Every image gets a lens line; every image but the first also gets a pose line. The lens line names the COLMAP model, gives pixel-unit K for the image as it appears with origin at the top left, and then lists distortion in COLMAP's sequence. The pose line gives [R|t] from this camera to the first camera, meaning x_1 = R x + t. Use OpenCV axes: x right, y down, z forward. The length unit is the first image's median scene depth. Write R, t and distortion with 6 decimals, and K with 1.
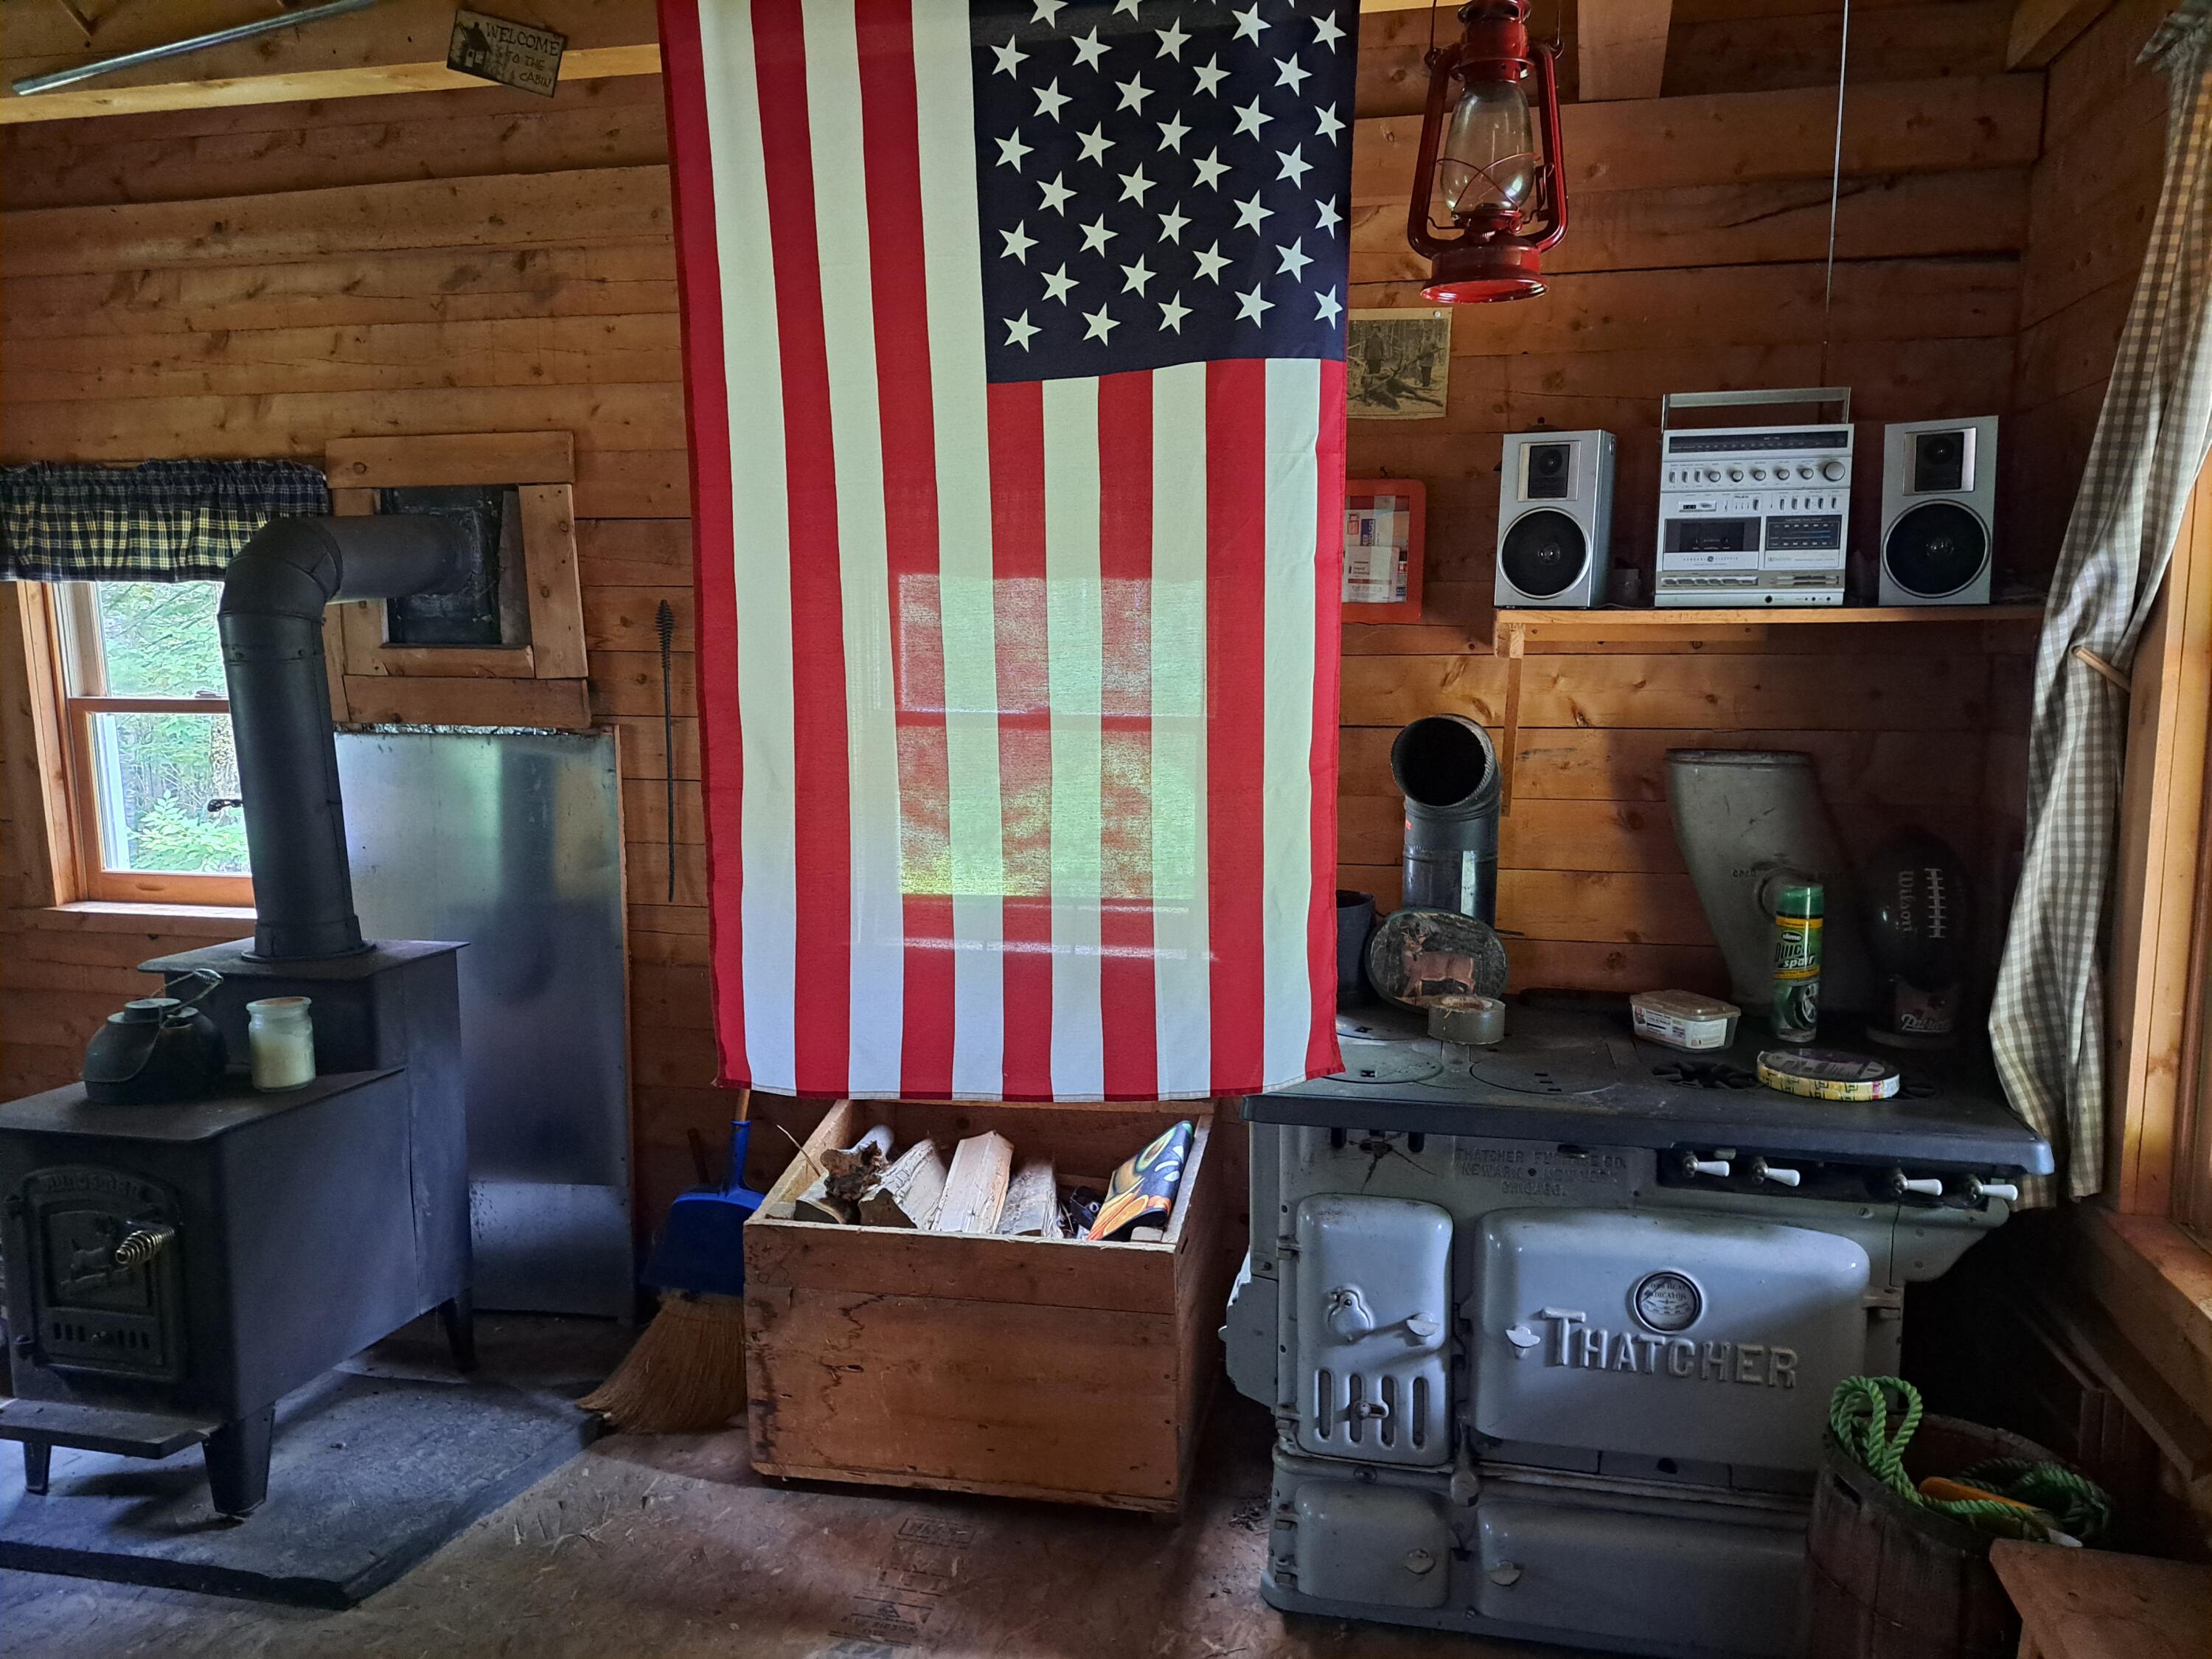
lens RADIAL K [[1579.9, 0, 1111.5], [0, 1579.9, 843.1], [0, 0, 1]] dist [0.079056, -0.070757]
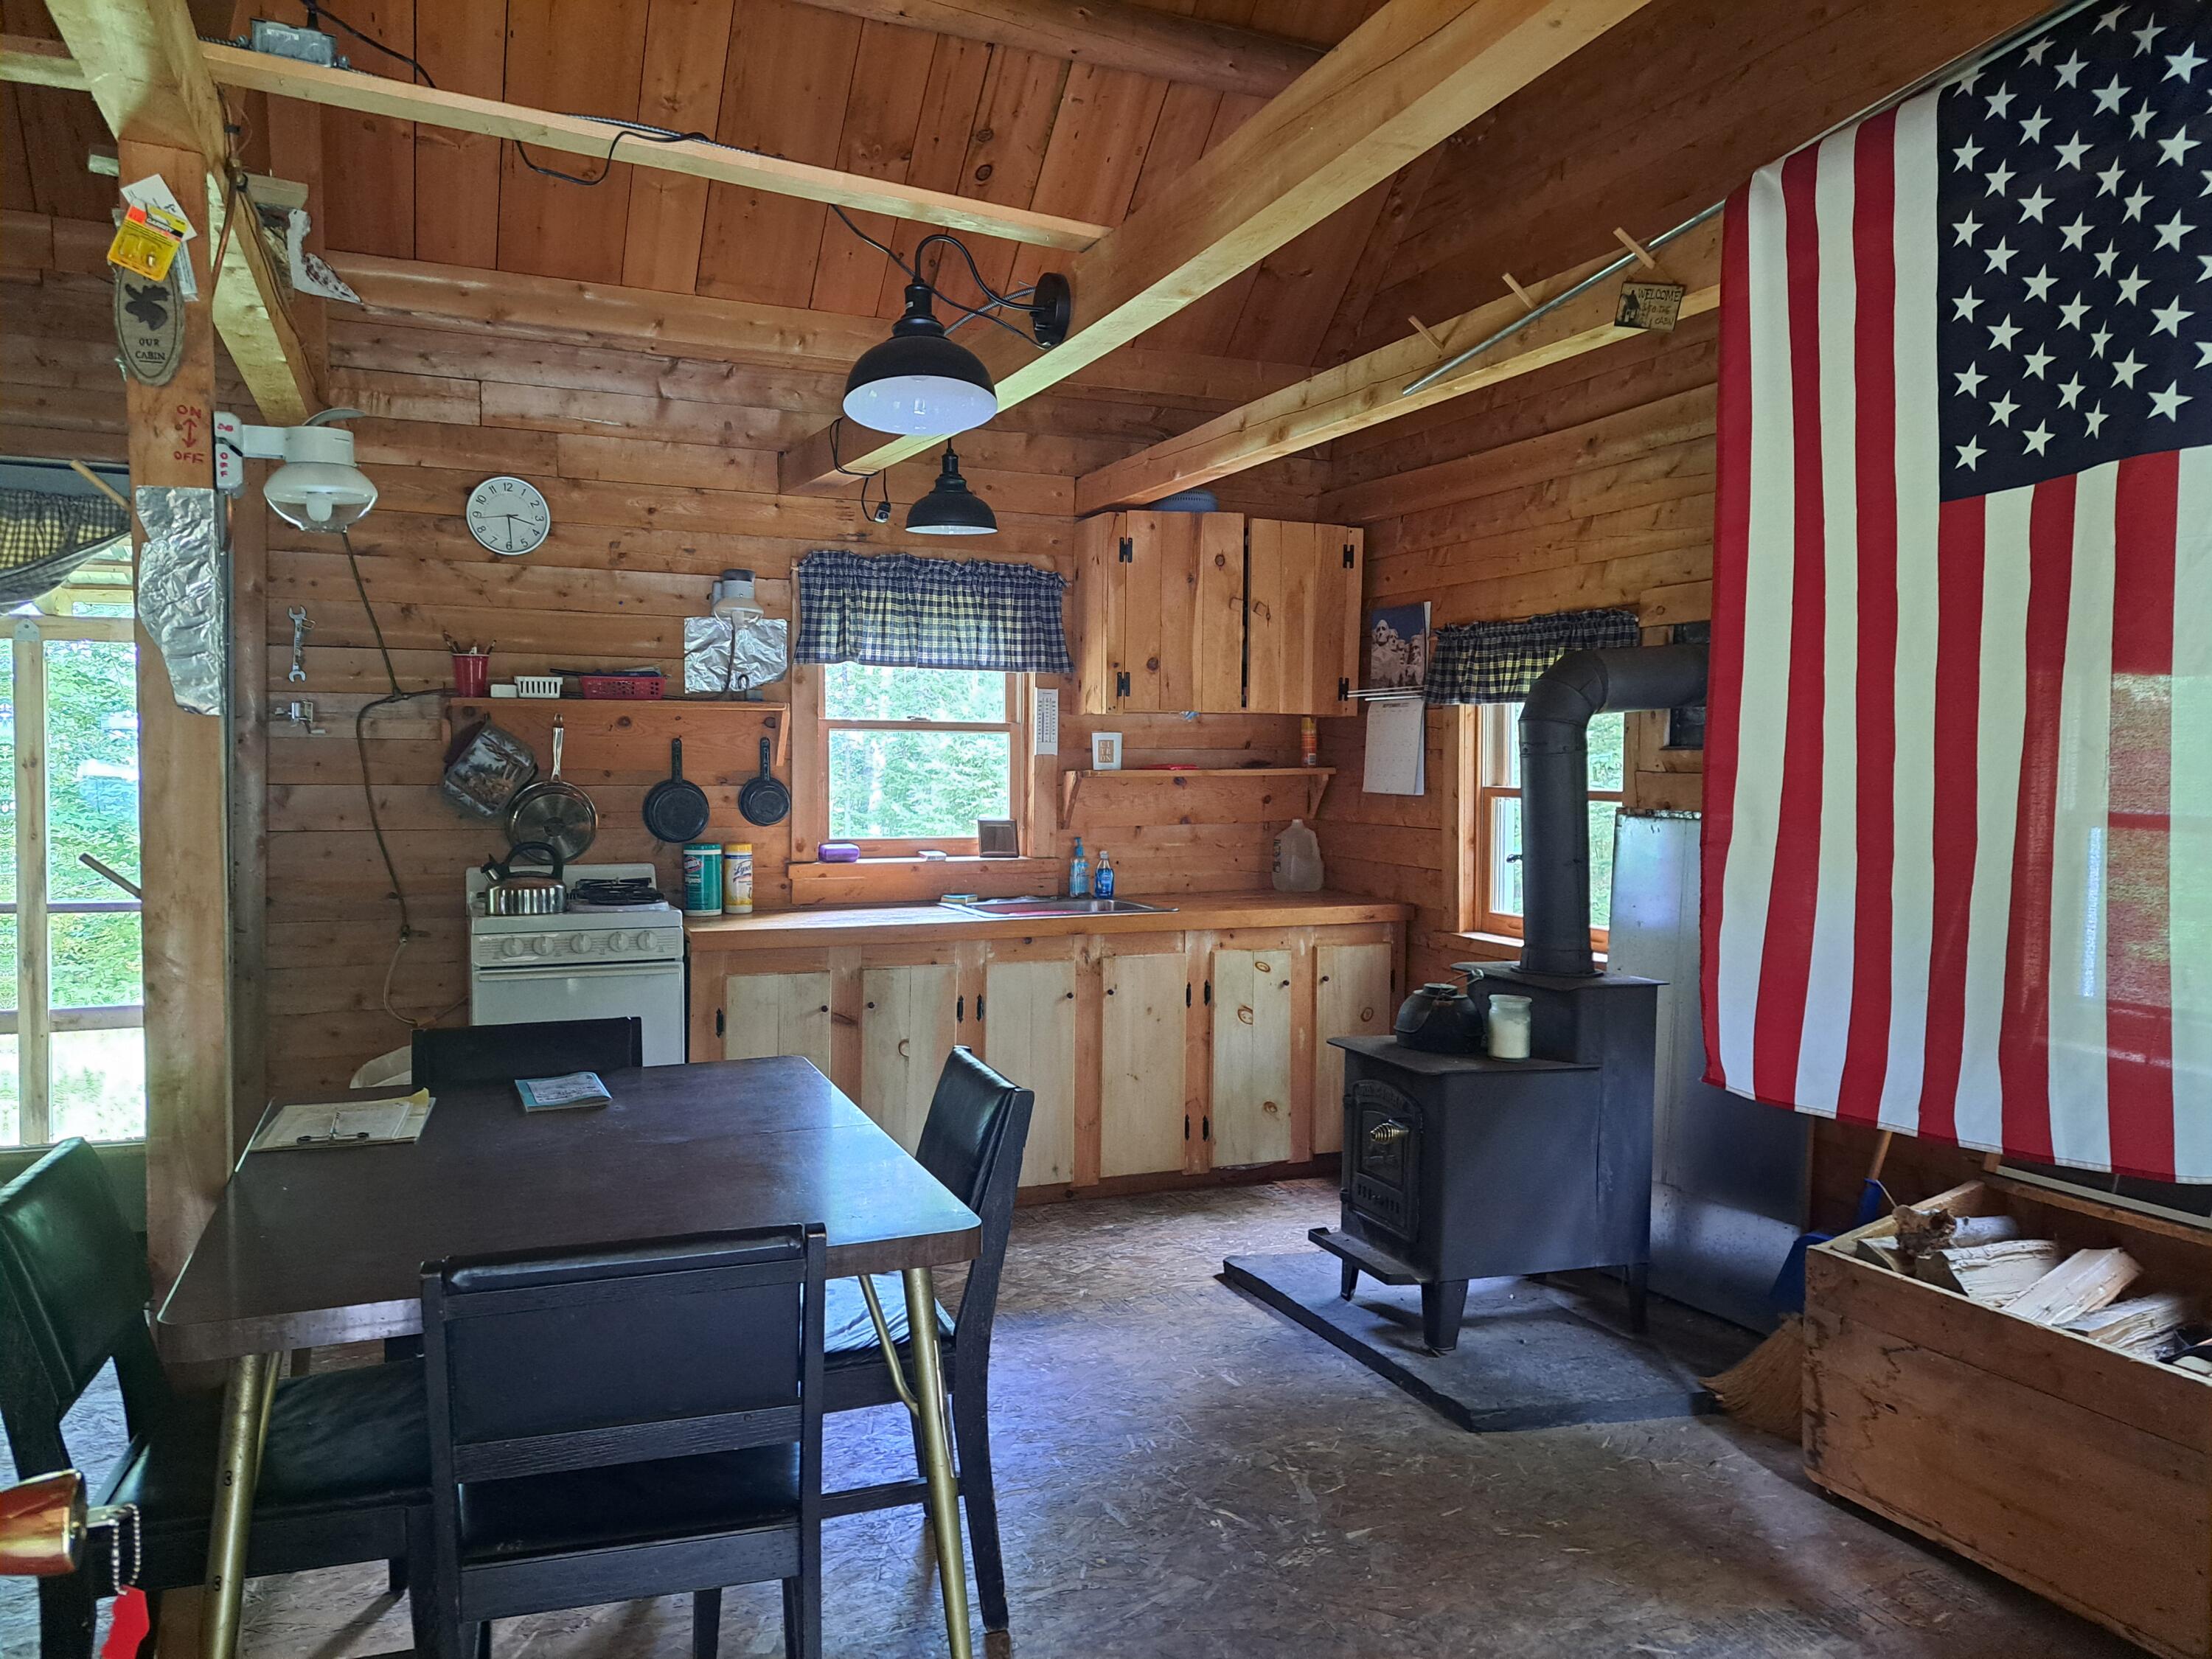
lens RADIAL K [[1579.9, 0, 1111.5], [0, 1579.9, 843.1], [0, 0, 1]] dist [0.079056, -0.070757]
pose [[0.592019, 0.055224, -0.804029, 0.372192], [-0.122471, 0.992228, -0.022027, 0.039355], [0.796564, 0.111510, 0.594181, -0.102218]]
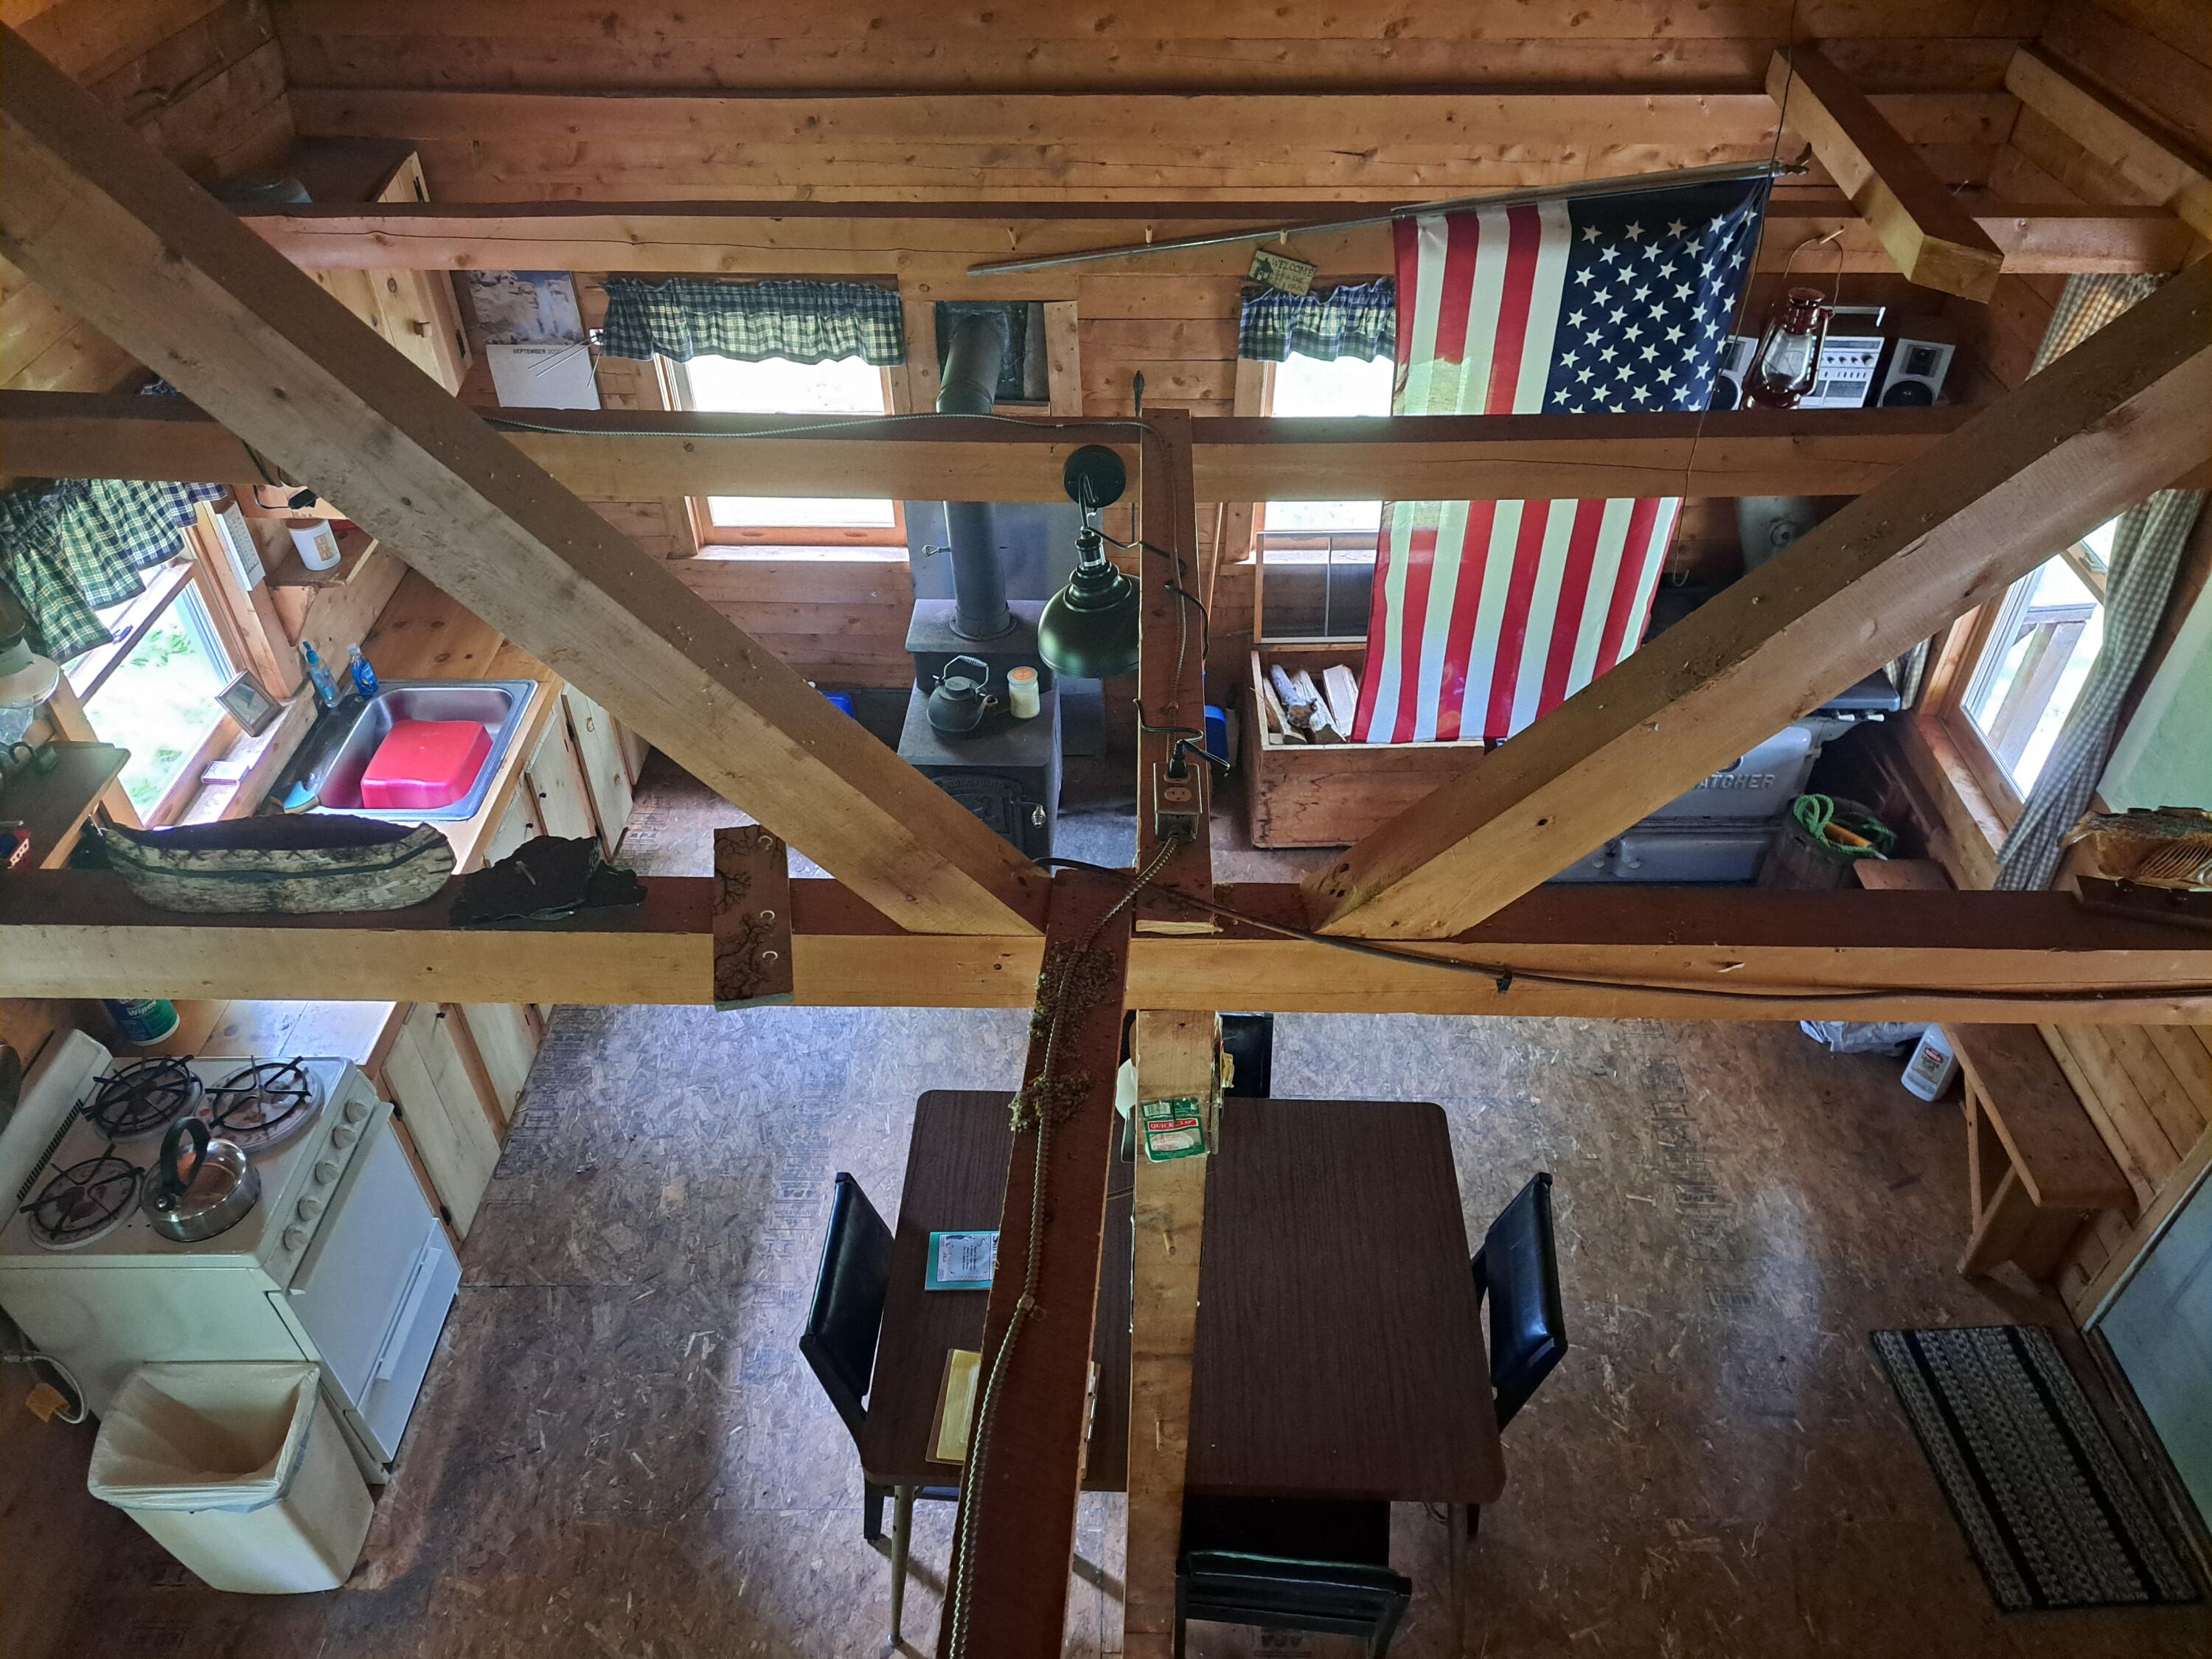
lens RADIAL K [[1579.9, 0, 1111.5], [0, 1579.9, 843.1], [0, 0, 1]] dist [0.079056, -0.070757]
pose [[0.979054, -0.136120, 0.151407, -0.716794], [0.033072, 0.840099, 0.541424, -0.721248], [-0.200895, -0.525077, 0.827004, -0.637869]]
